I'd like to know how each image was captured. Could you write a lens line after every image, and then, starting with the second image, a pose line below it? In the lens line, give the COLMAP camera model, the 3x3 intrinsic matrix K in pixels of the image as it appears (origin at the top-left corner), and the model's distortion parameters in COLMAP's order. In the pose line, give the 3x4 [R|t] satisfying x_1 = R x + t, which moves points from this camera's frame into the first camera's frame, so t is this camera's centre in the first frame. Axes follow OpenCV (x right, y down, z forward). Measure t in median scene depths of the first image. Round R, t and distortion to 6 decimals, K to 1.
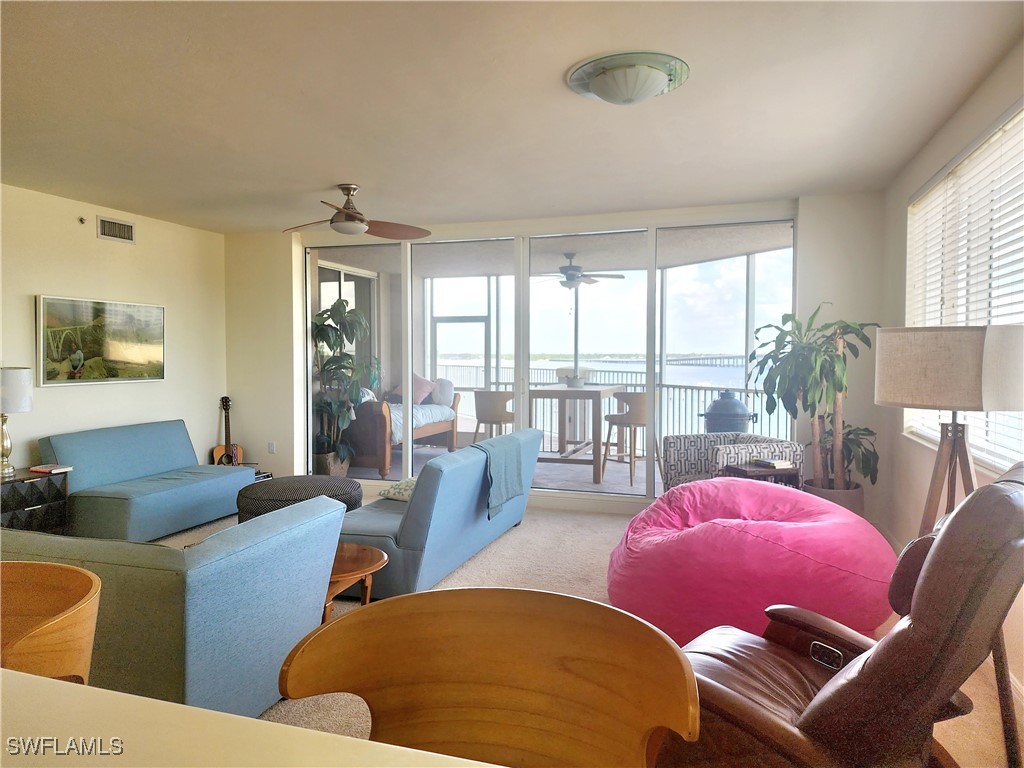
lens RADIAL K [[697.6, 0, 482.4], [0, 697.6, 365.8], [0, 0, 1]] dist [0.059452, -0.030965]
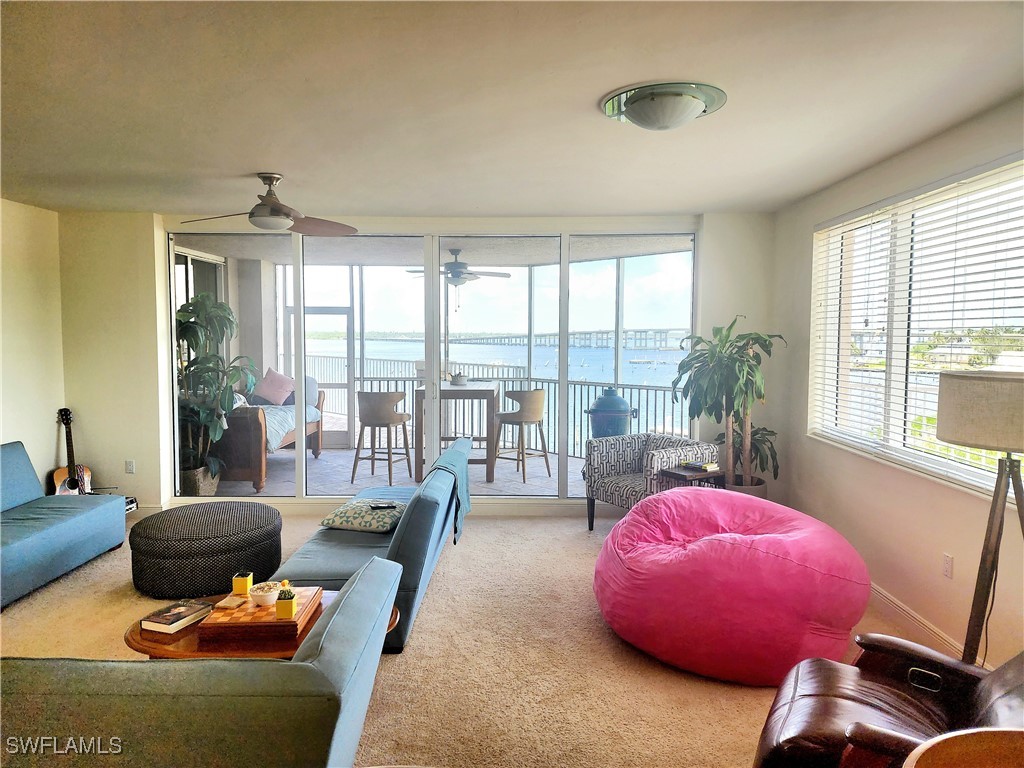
lens RADIAL K [[697.6, 0, 483.6], [0, 697.6, 363.5], [0, 0, 1]] dist [0.059452, -0.030965]
pose [[0.954008, -0.012203, 0.299533, -0.178684], [0.003306, 0.999539, 0.030194, -0.040739], [-0.299763, -0.027815, 0.953608, 0.066944]]
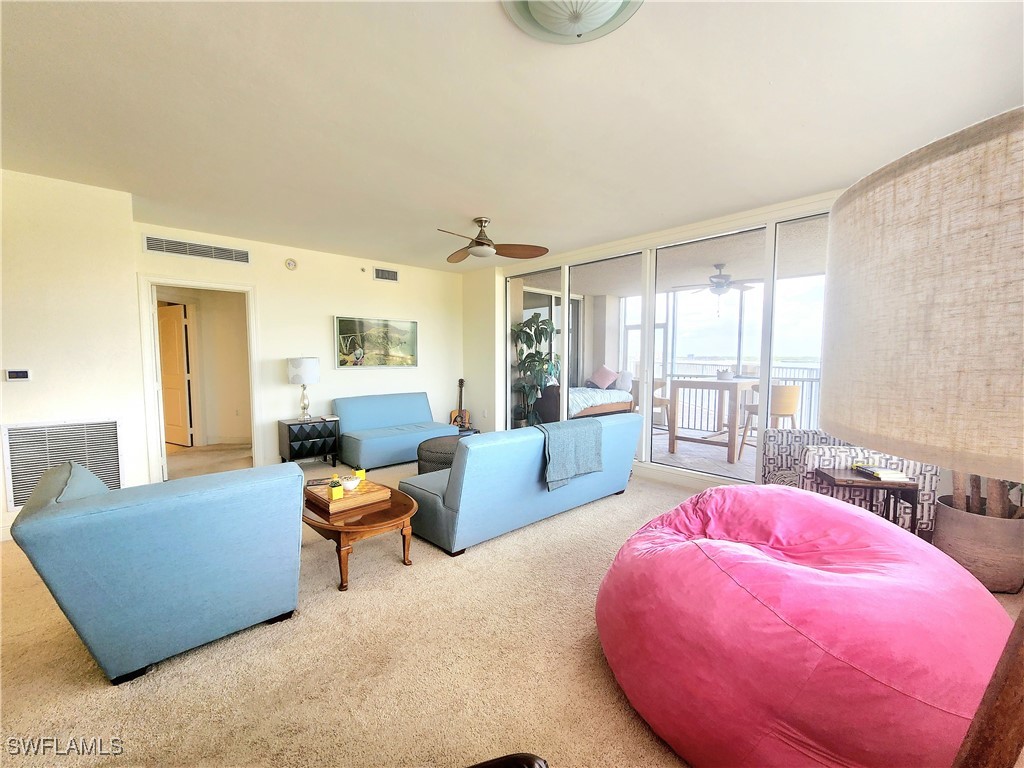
lens RADIAL K [[420.8, 0, 505.8], [0, 420.8, 383.4], [0, 0, 1]] dist [0.003100, -0.001051]
pose [[0.881534, 0.031487, -0.471069, 0.200964], [-0.009864, 0.998784, 0.048302, 0.009482], [0.472017, -0.037933, 0.880773, 0.279887]]
